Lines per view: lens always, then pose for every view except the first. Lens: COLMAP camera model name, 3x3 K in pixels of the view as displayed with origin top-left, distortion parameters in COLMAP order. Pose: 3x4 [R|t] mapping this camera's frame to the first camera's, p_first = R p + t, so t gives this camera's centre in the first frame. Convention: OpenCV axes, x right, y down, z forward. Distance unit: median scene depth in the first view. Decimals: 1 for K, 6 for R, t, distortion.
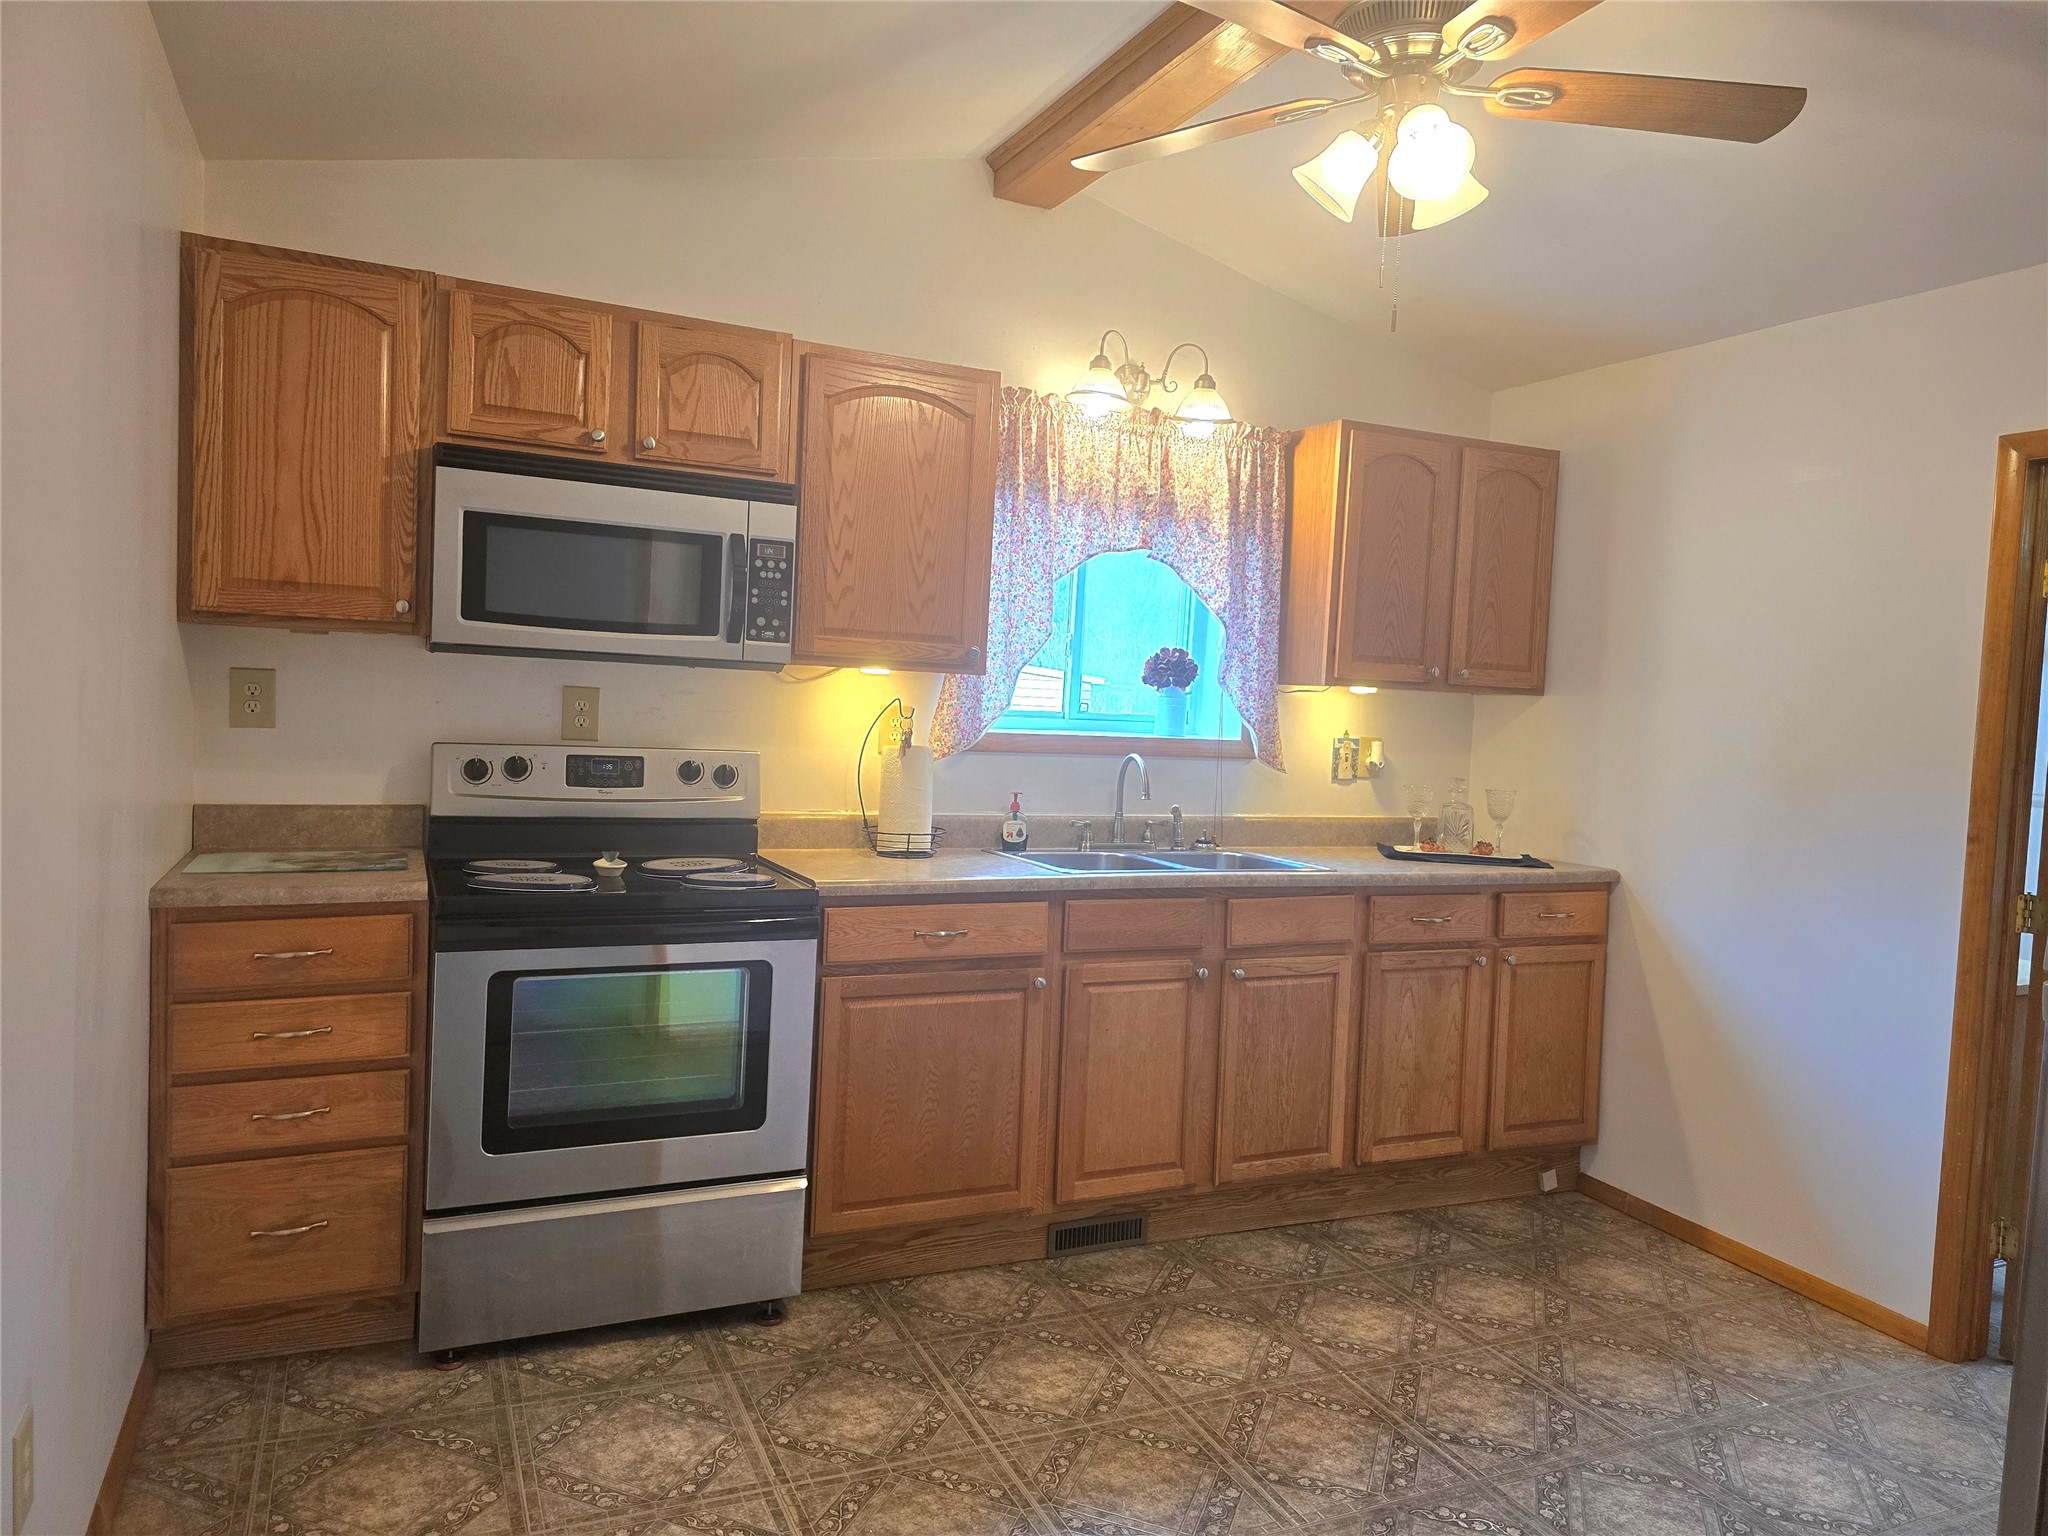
lens RADIAL K [[1377.2, 0, 1051.5], [0, 1377.2, 767.2], [0, 0, 1]] dist [0.077479, -0.104350]
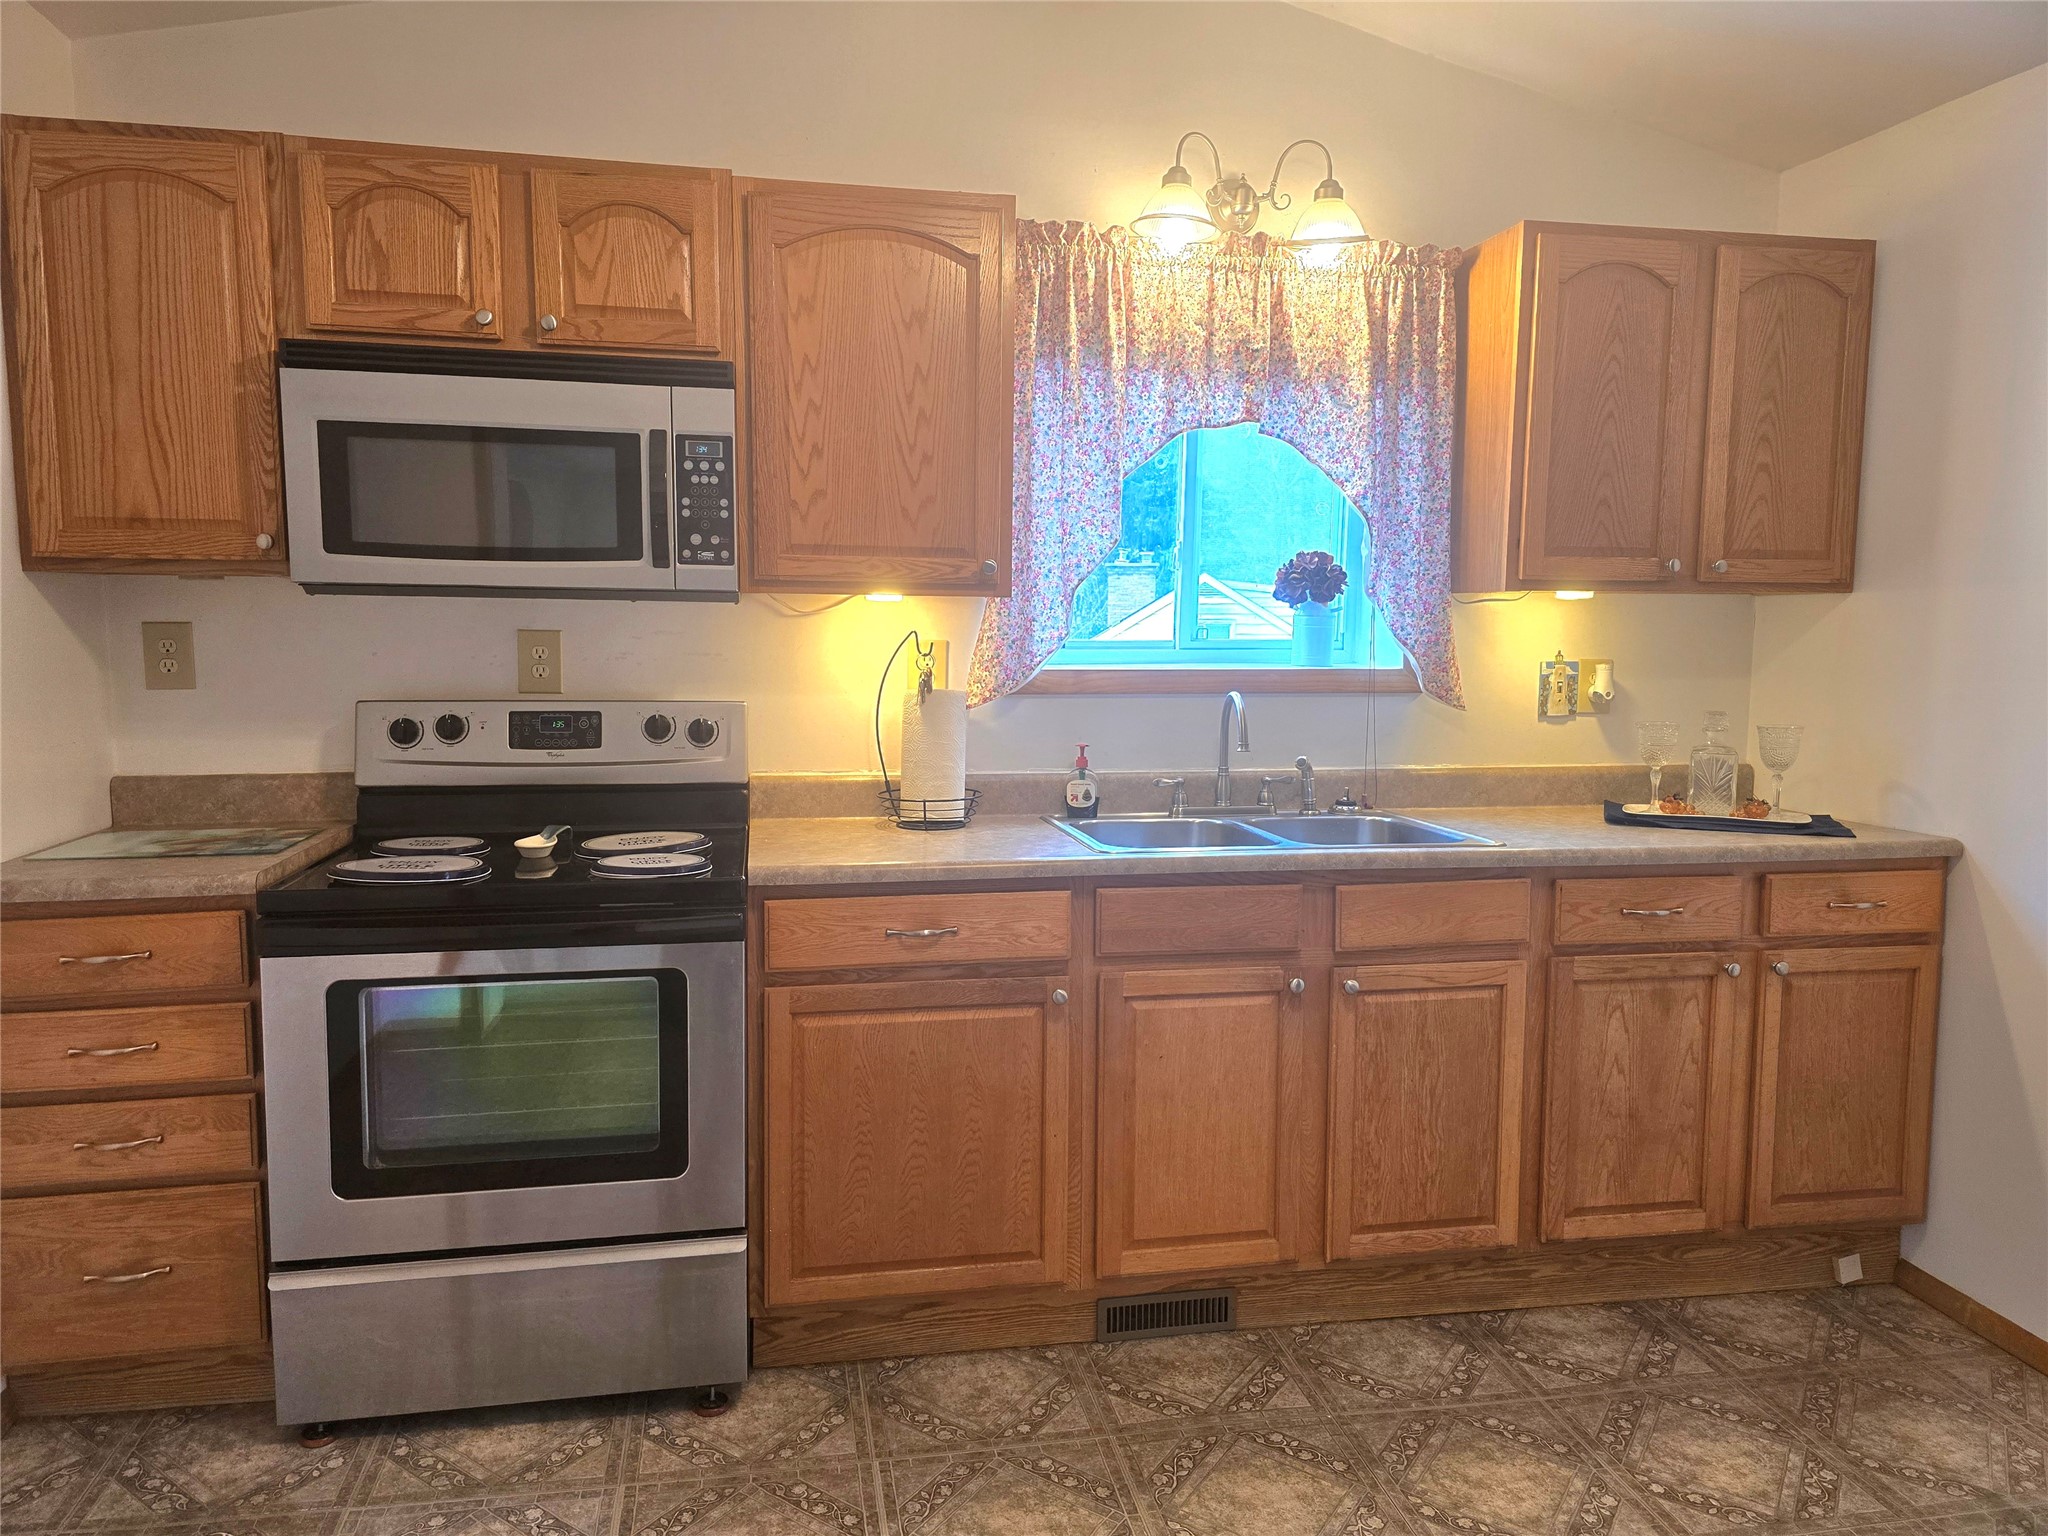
lens RADIAL K [[1385.2, 0, 1024.0], [0, 1385.2, 768.0], [0, 0, 1]] dist [0.052529, -0.050906]
pose [[0.966412, -0.011925, -0.256721, 0.168438], [0.023758, 0.998791, 0.043041, -0.003513], [0.255898, -0.047695, 0.965527, 0.255653]]
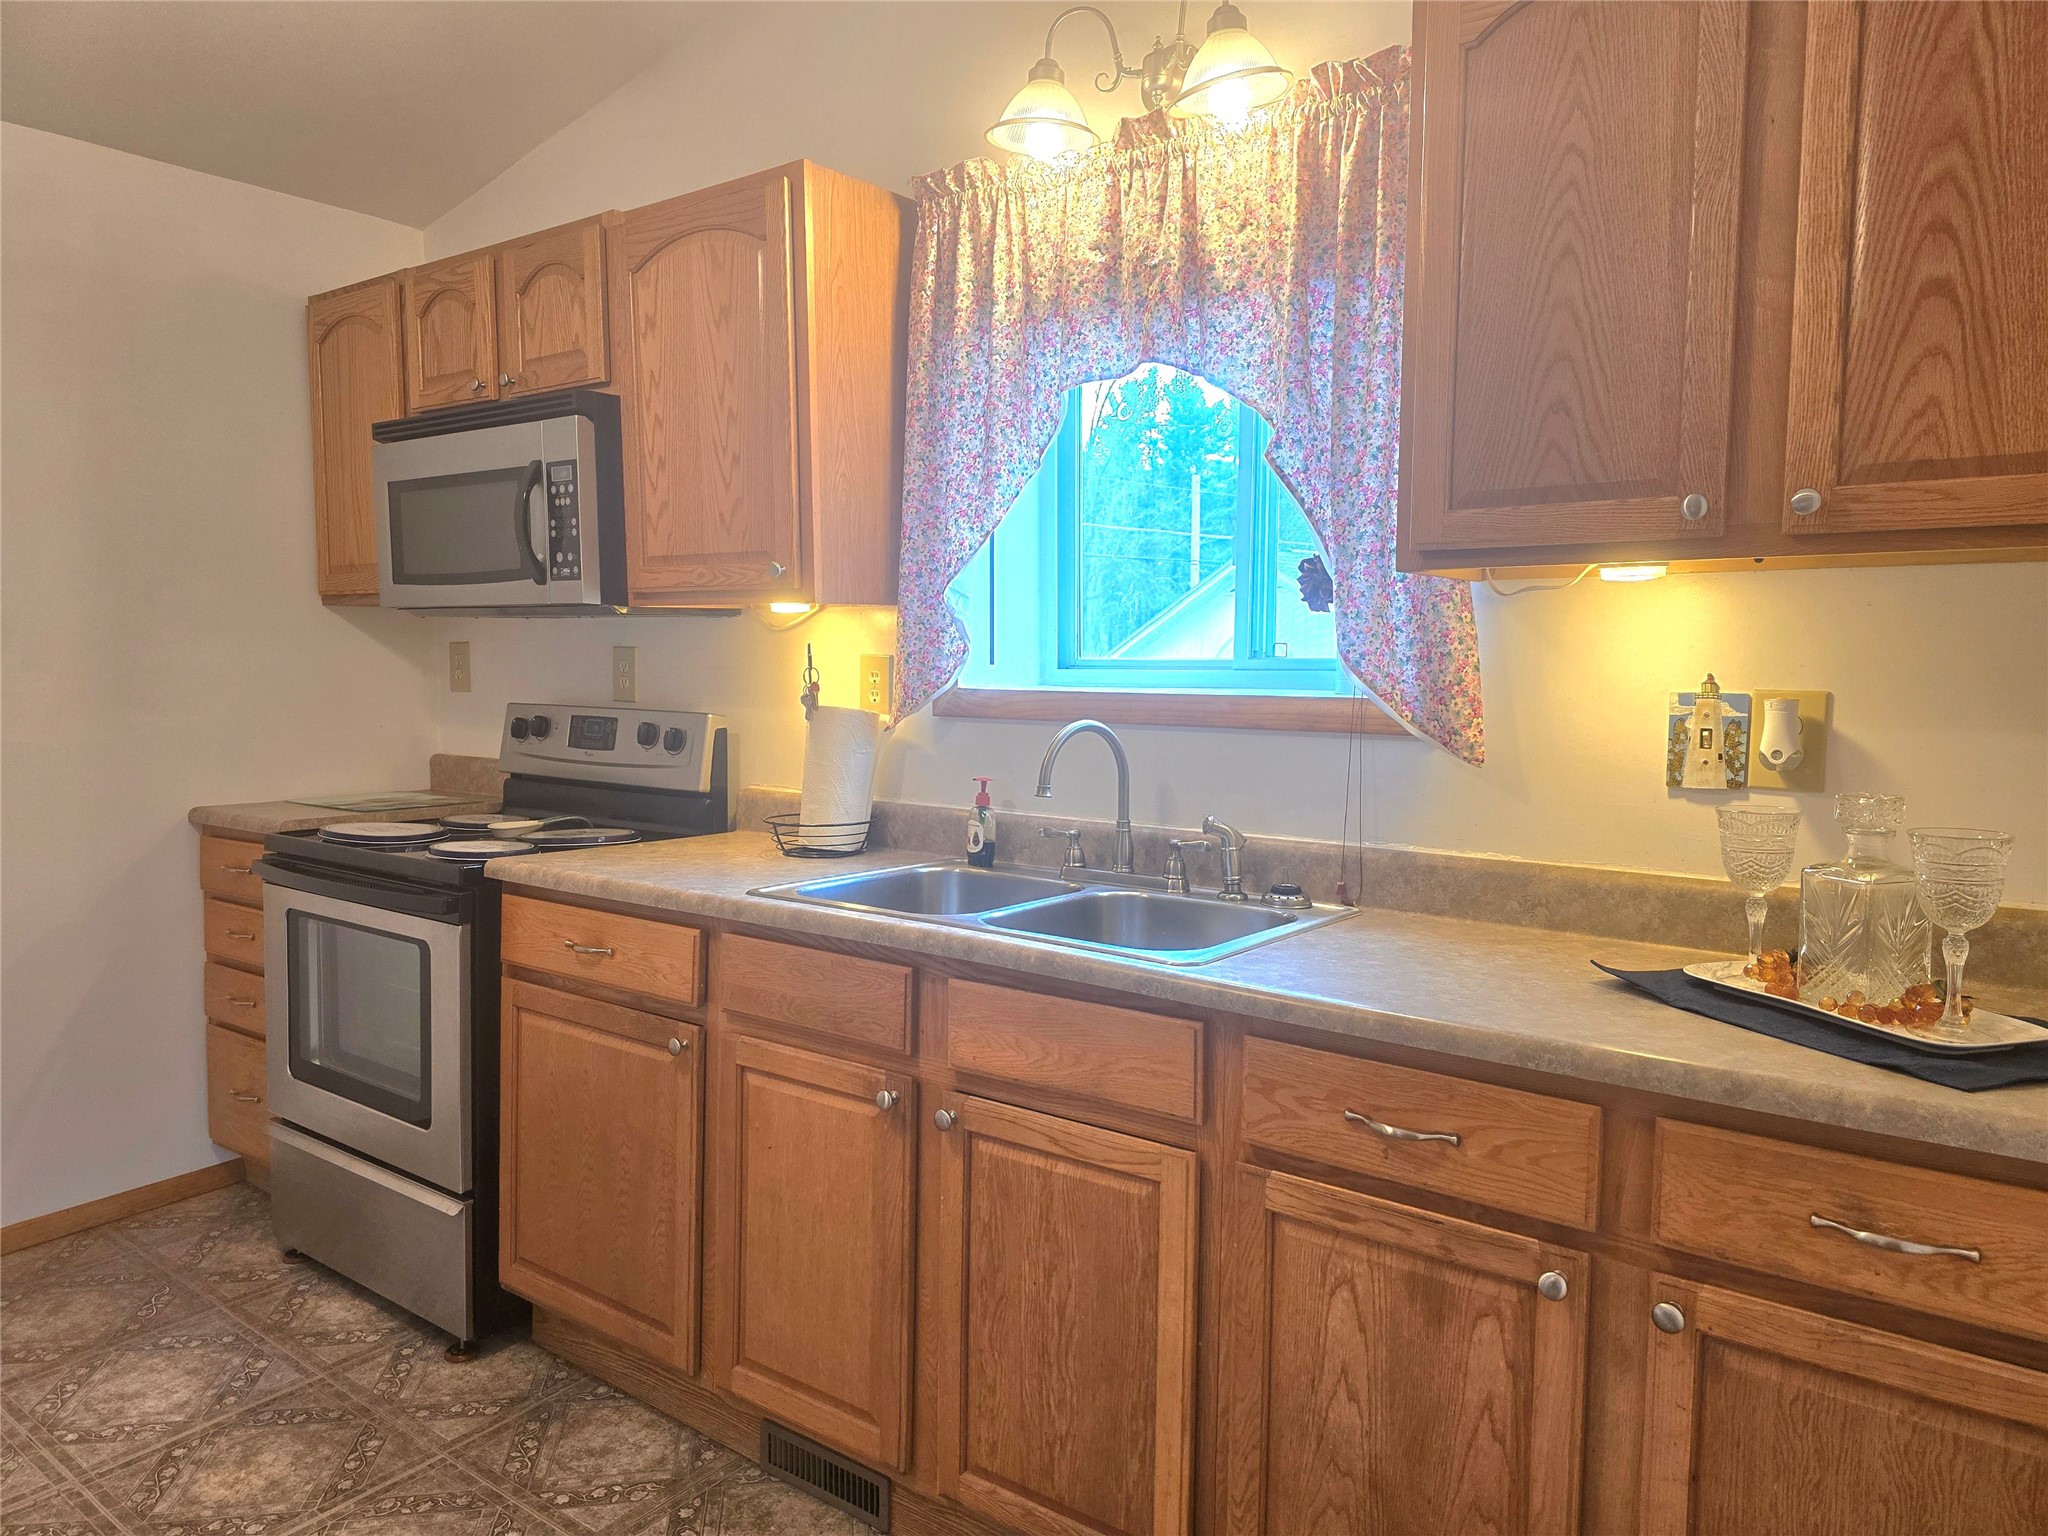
lens RADIAL K [[1385.2, 0, 1024.0], [0, 1385.2, 768.0], [0, 0, 1]] dist [0.052529, -0.050906]
pose [[0.454994, 0.026894, -0.890088, 0.666754], [-0.033880, 0.999343, 0.012877, 0.004829], [0.889850, 0.024297, 0.455606, 0.823979]]
